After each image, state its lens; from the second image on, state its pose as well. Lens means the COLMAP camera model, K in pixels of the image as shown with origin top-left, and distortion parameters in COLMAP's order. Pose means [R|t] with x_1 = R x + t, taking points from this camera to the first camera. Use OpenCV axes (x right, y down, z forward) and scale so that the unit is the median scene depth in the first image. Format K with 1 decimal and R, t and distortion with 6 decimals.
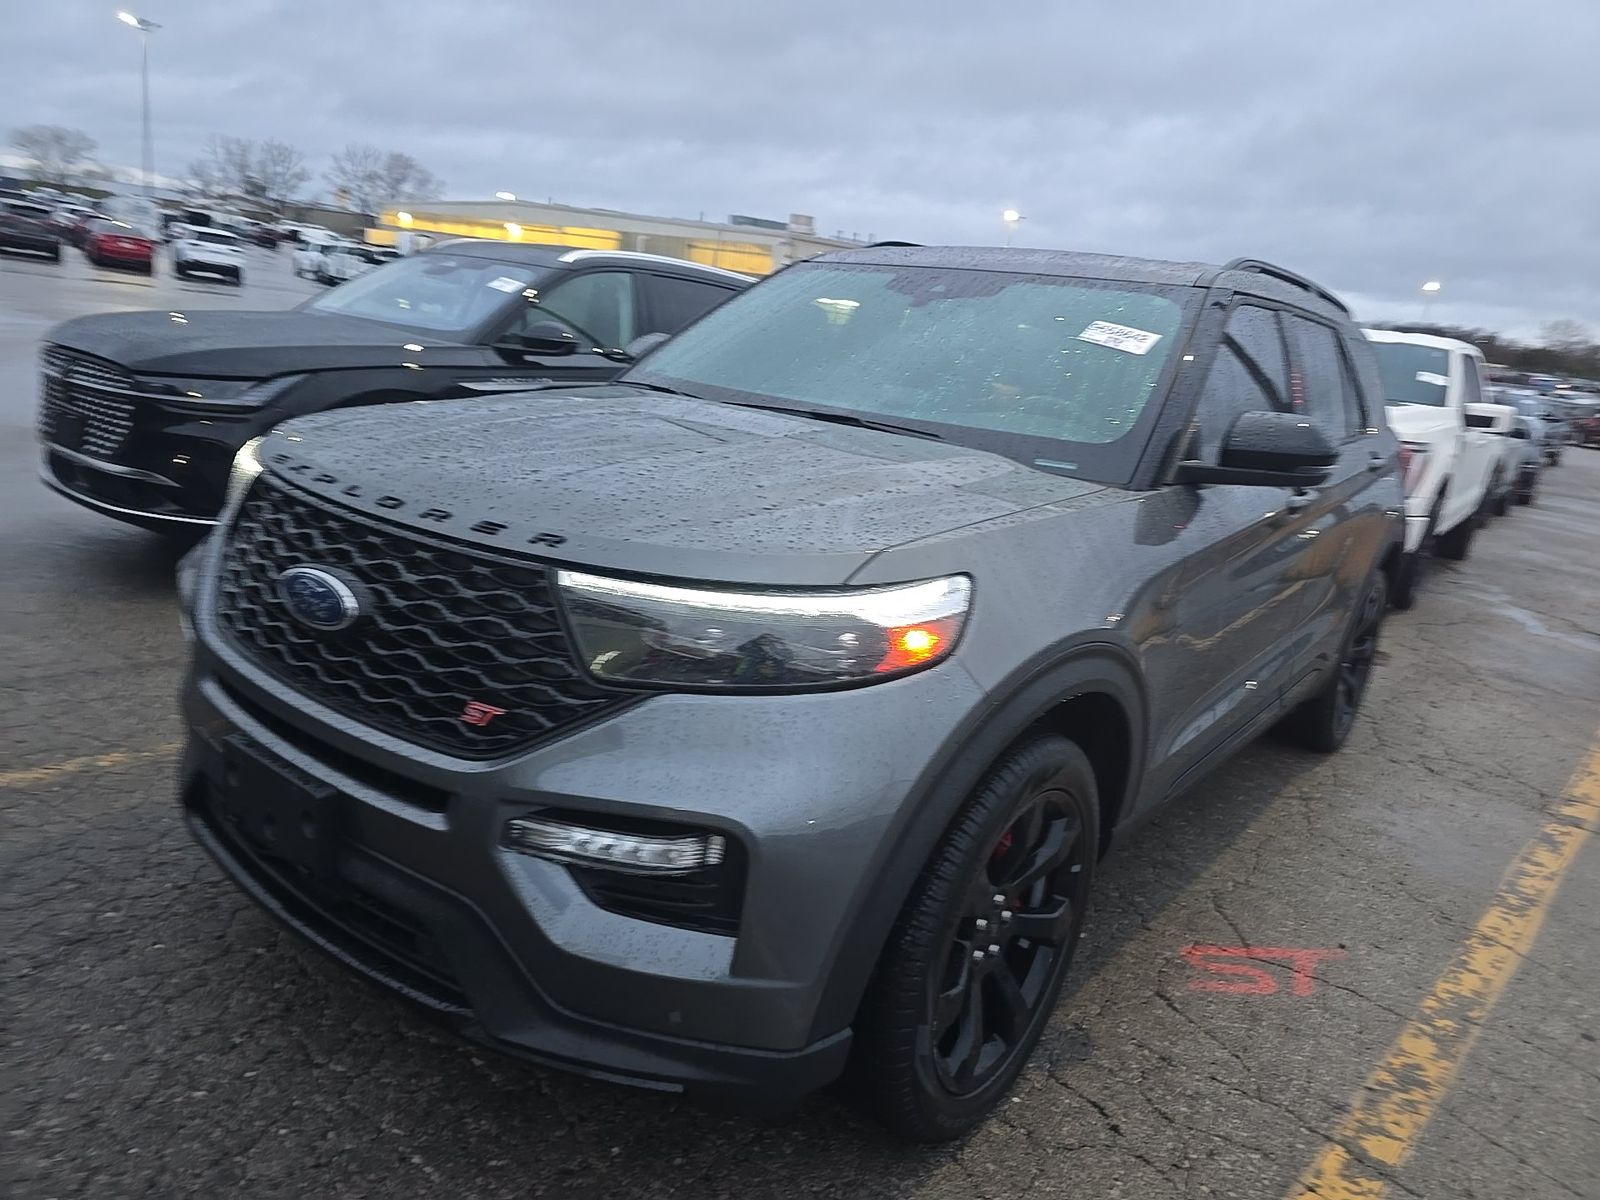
lens RADIAL K [[1102.7, 0, 817.7], [0, 1102.7, 600.8], [0, 0, 1]] dist [0.064216, -0.054486]
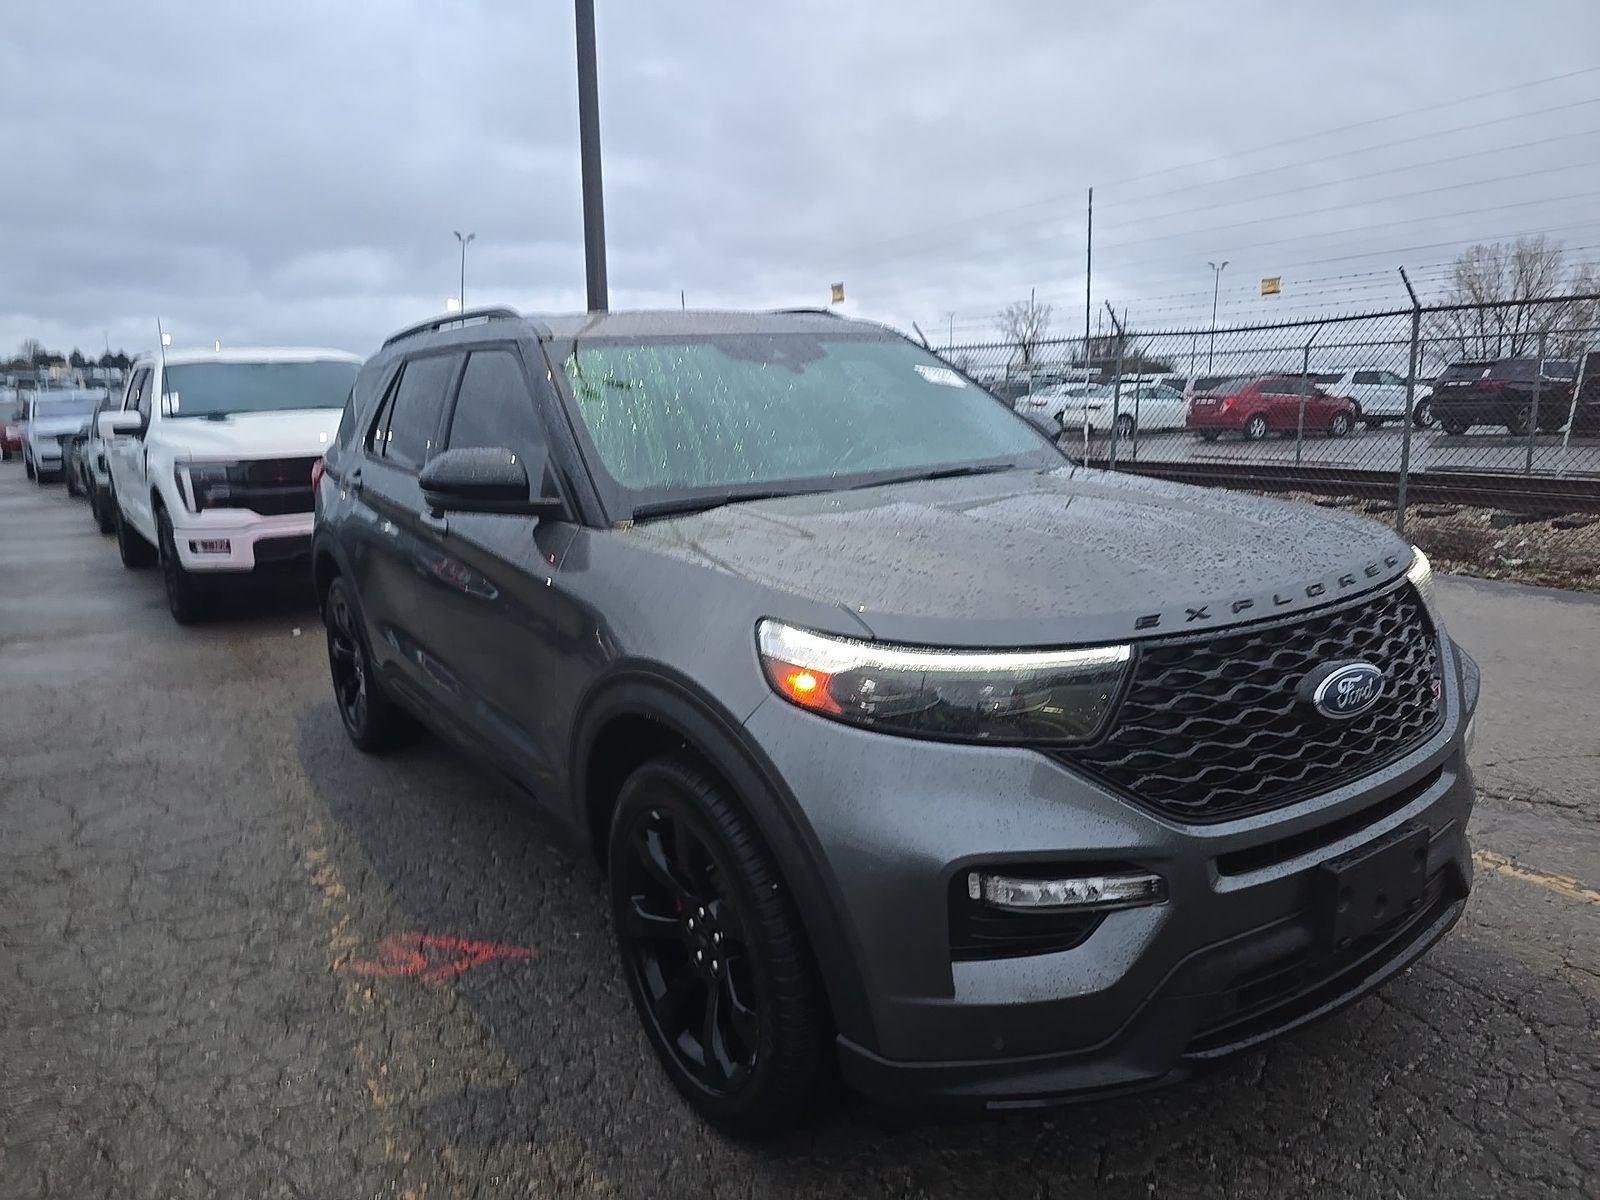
lens RADIAL K [[1102.7, 0, 817.7], [0, 1102.7, 600.8], [0, 0, 1]] dist [0.064216, -0.054486]
pose [[0.277139, -0.306828, 0.910522, -1.529293], [0.294777, 0.929094, 0.223364, -0.471290], [-0.914495, 0.206498, 0.347934, 1.058345]]
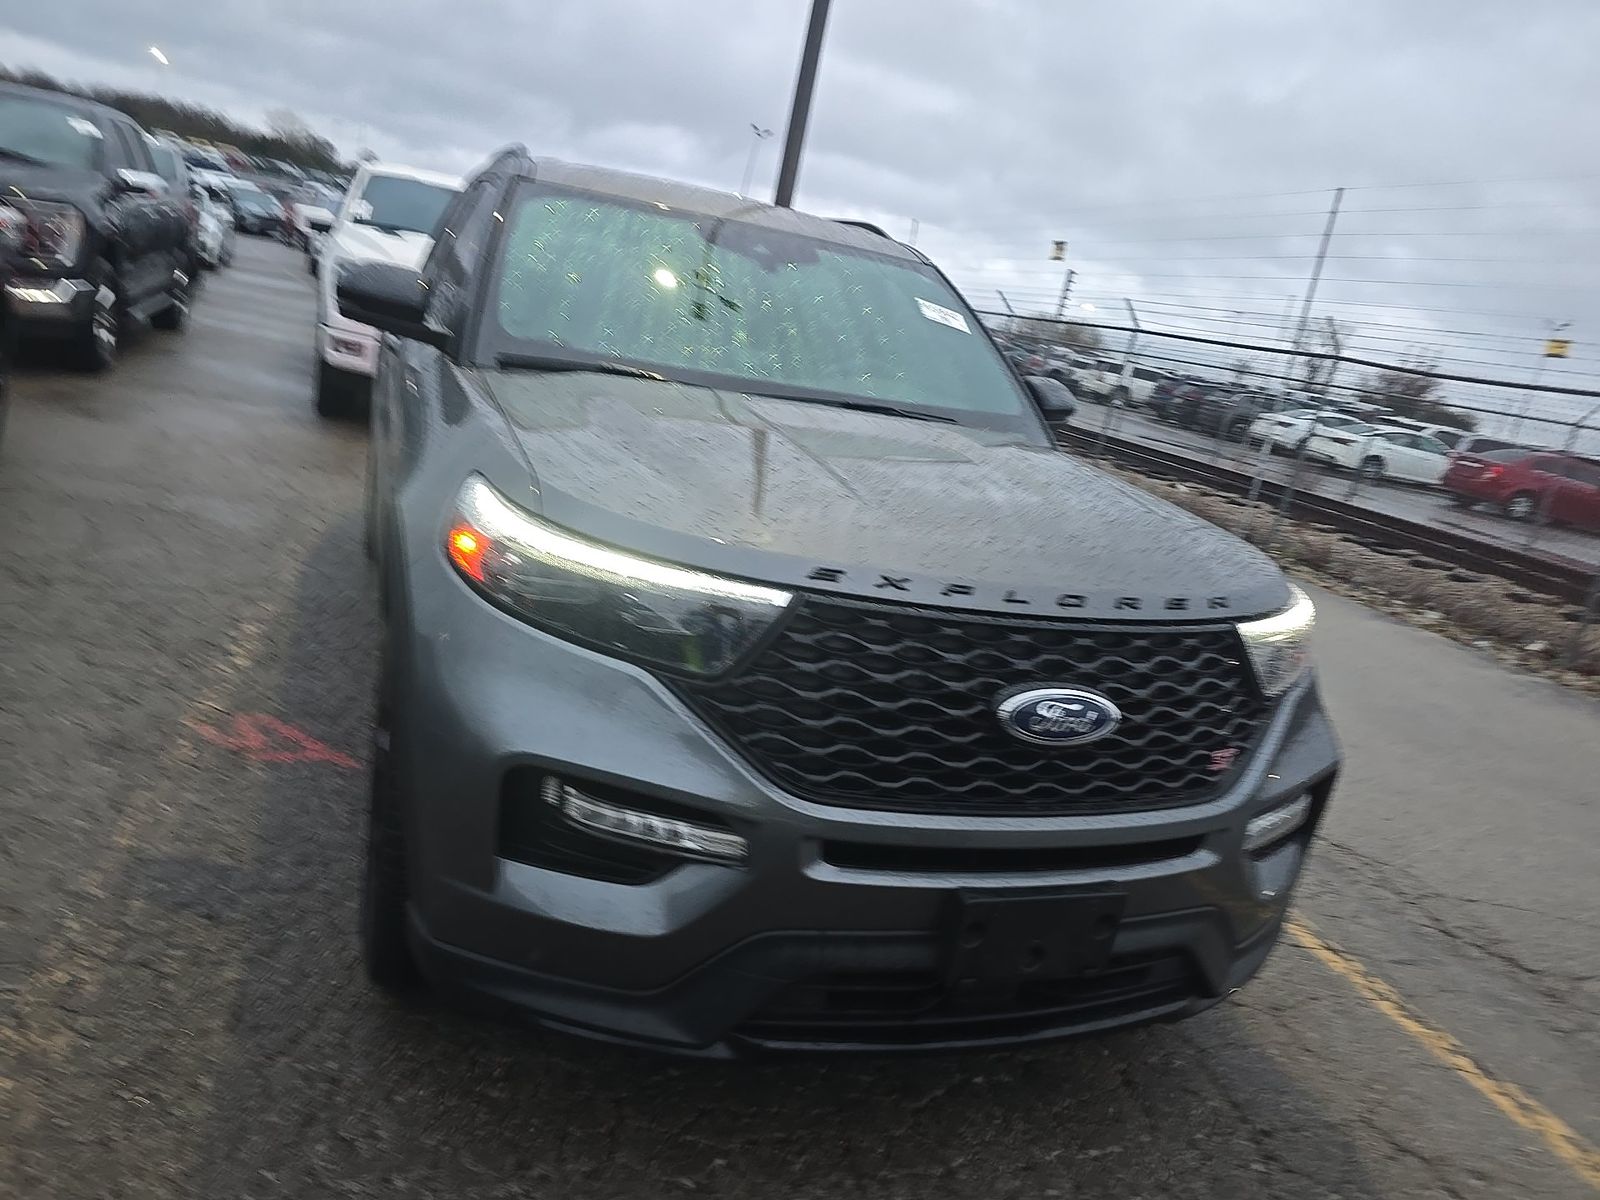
lens RADIAL K [[1102.7, 0, 817.7], [0, 1102.7, 600.8], [0, 0, 1]] dist [0.064216, -0.054486]
pose [[0.512810, -0.242853, 0.823437, -1.291440], [0.082148, 0.968635, 0.234517, -0.332790], [-0.854563, -0.052619, 0.516675, 0.676507]]
